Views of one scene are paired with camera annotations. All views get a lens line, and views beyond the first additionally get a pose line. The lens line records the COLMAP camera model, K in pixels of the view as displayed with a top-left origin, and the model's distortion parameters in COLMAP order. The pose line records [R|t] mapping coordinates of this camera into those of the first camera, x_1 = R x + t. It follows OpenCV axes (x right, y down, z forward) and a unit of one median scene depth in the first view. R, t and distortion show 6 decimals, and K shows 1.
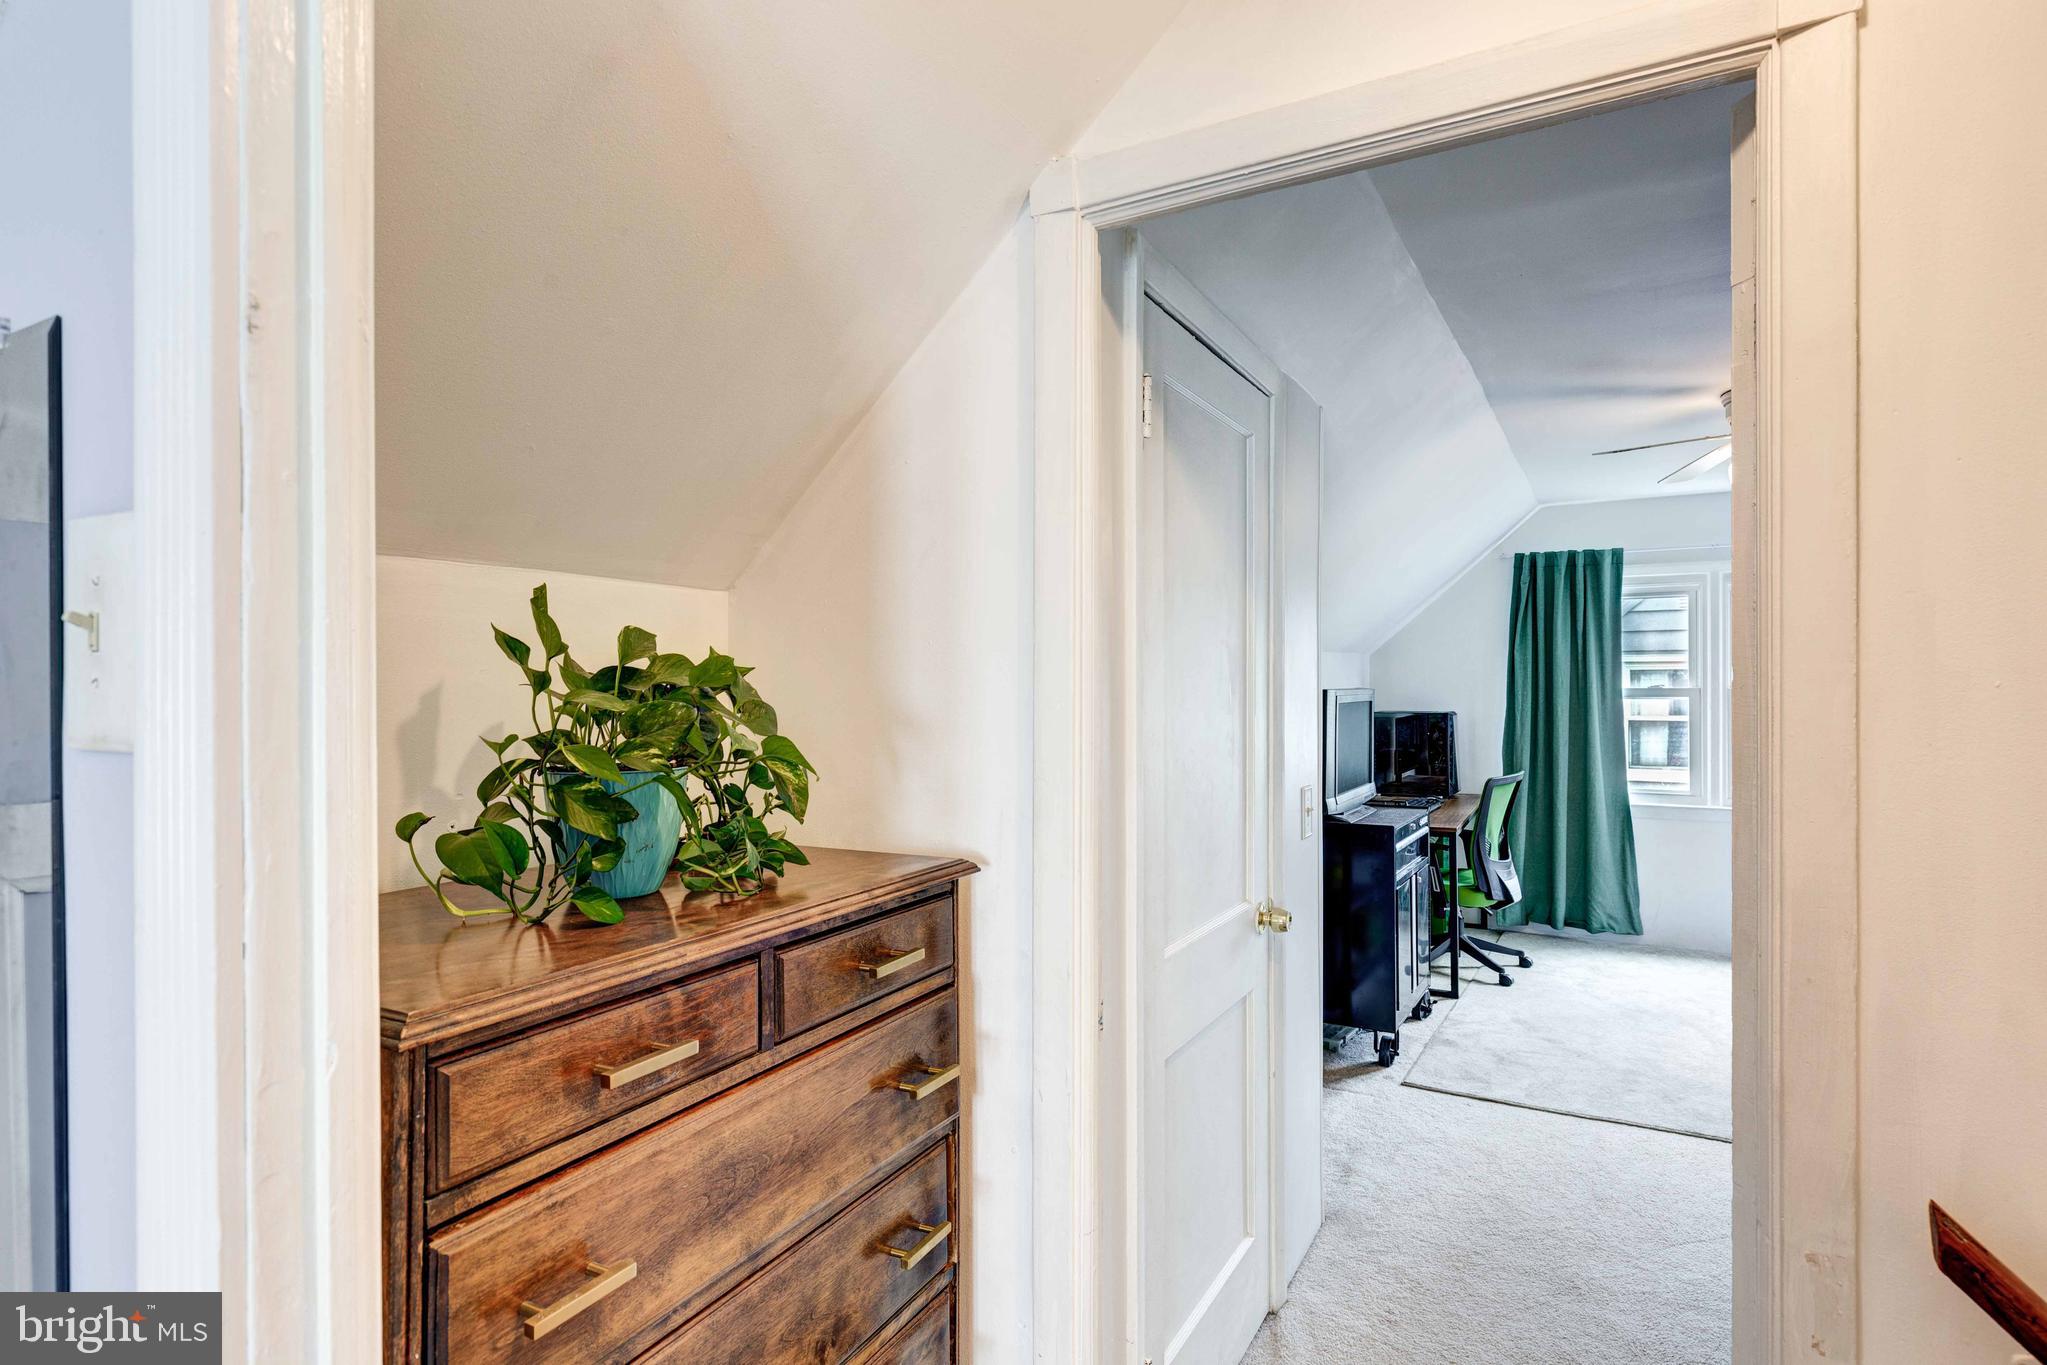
lens RADIAL K [[1028.5, 0, 1023.2], [0, 1028.5, 673.2], [0, 0, 1]] dist [-0.001725, -0.000283]
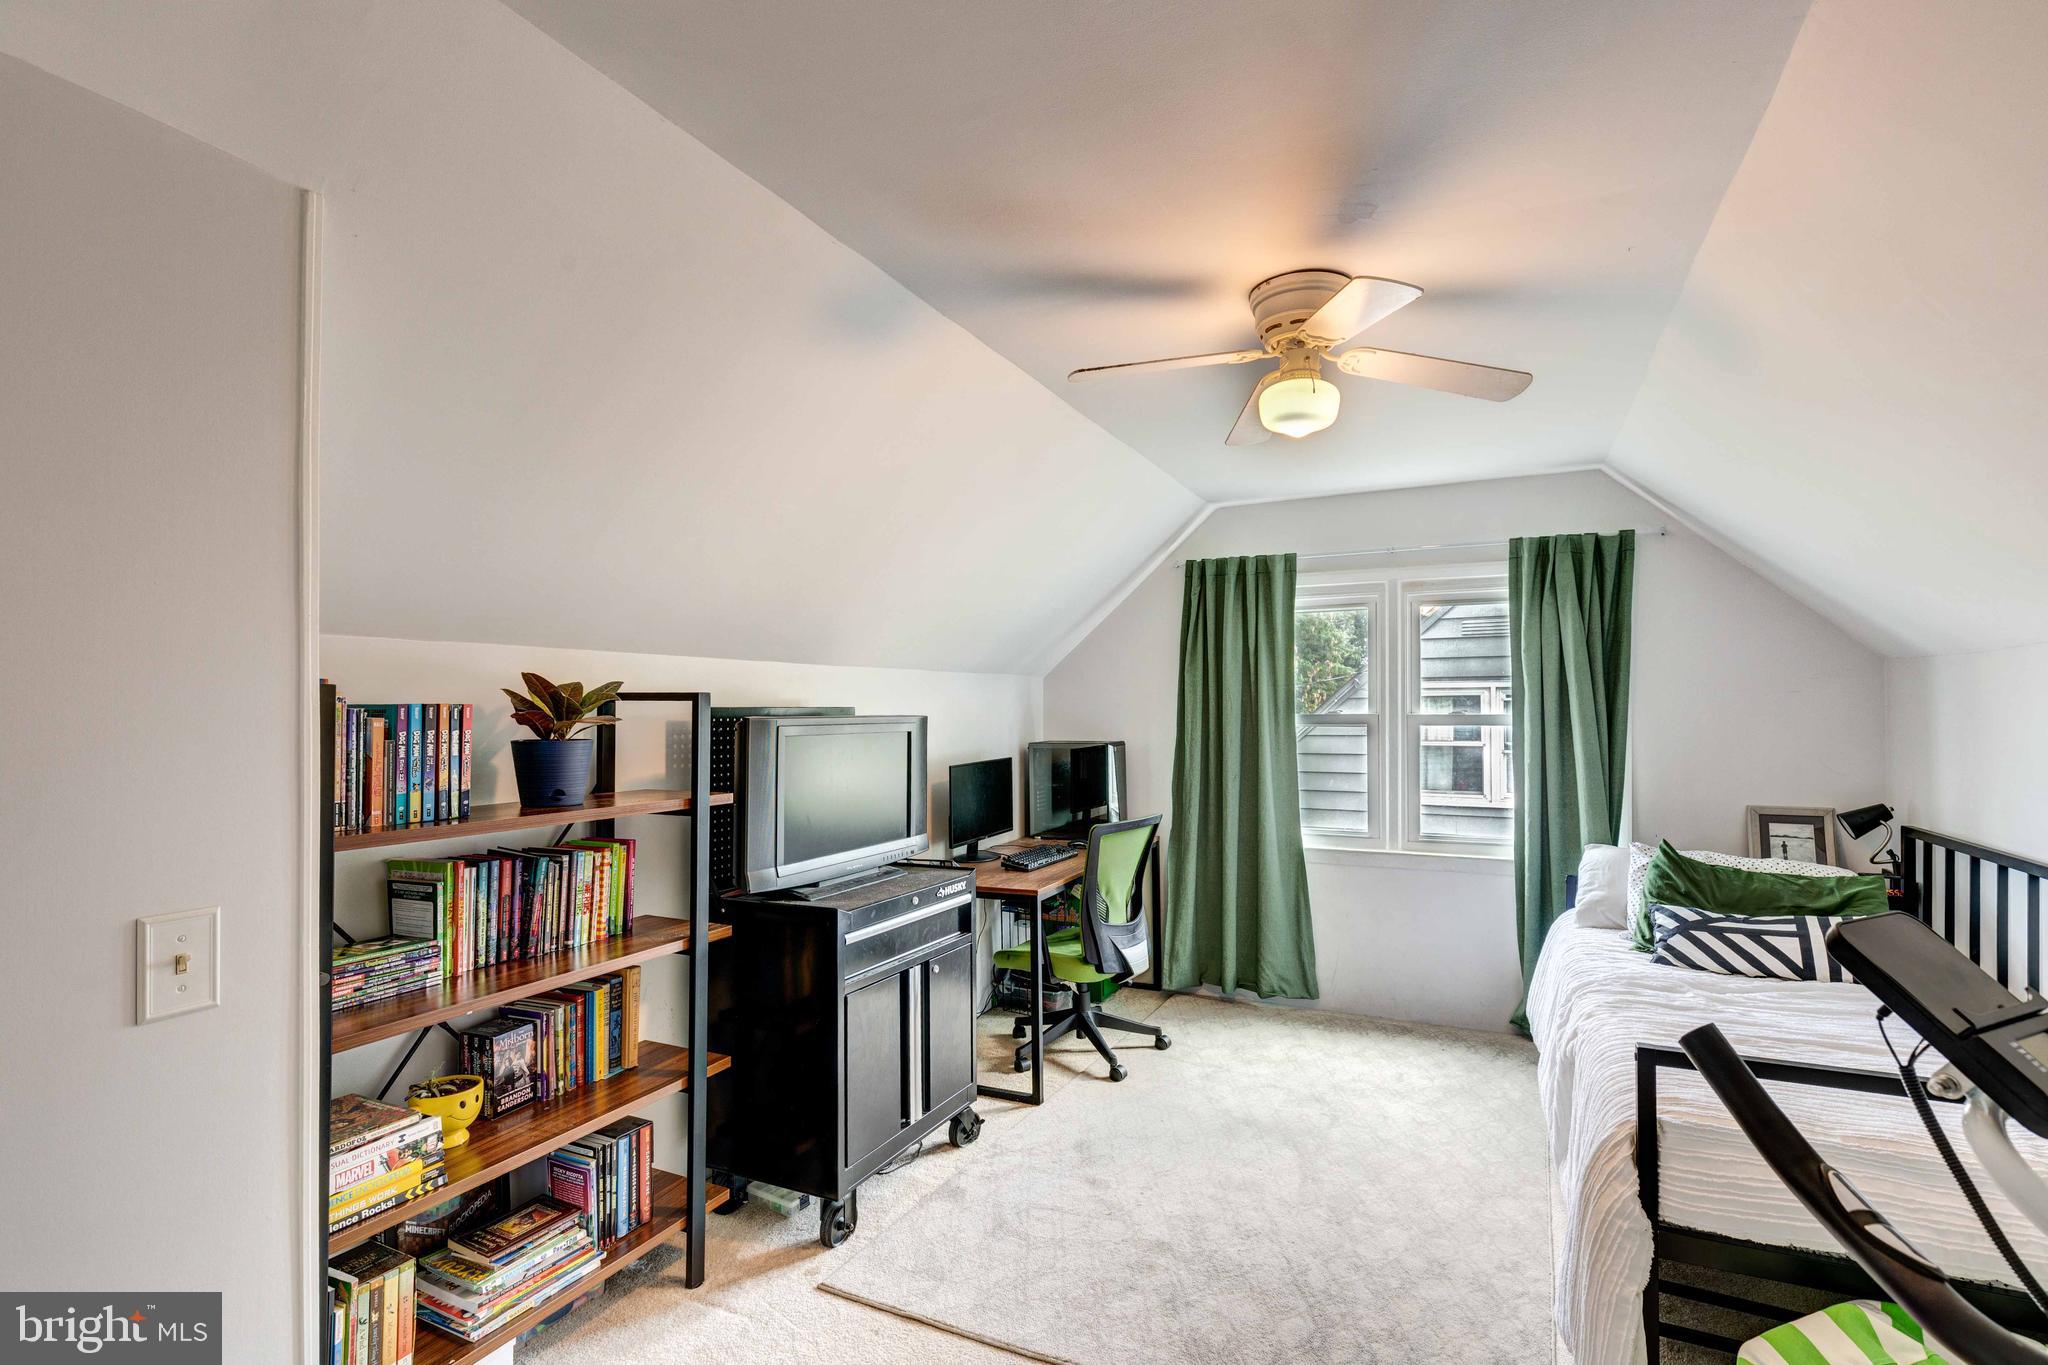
lens RADIAL K [[933.6, 0, 1026.9], [0, 933.6, 699.0], [0, 0, 1]] dist [0.012489, -0.001253]
pose [[0.996998, -0.000395, 0.077429, 0.296490], [0.000535, 0.999998, -0.001779, 0.002748], [-0.077428, 0.001815, 0.996996, 0.230318]]
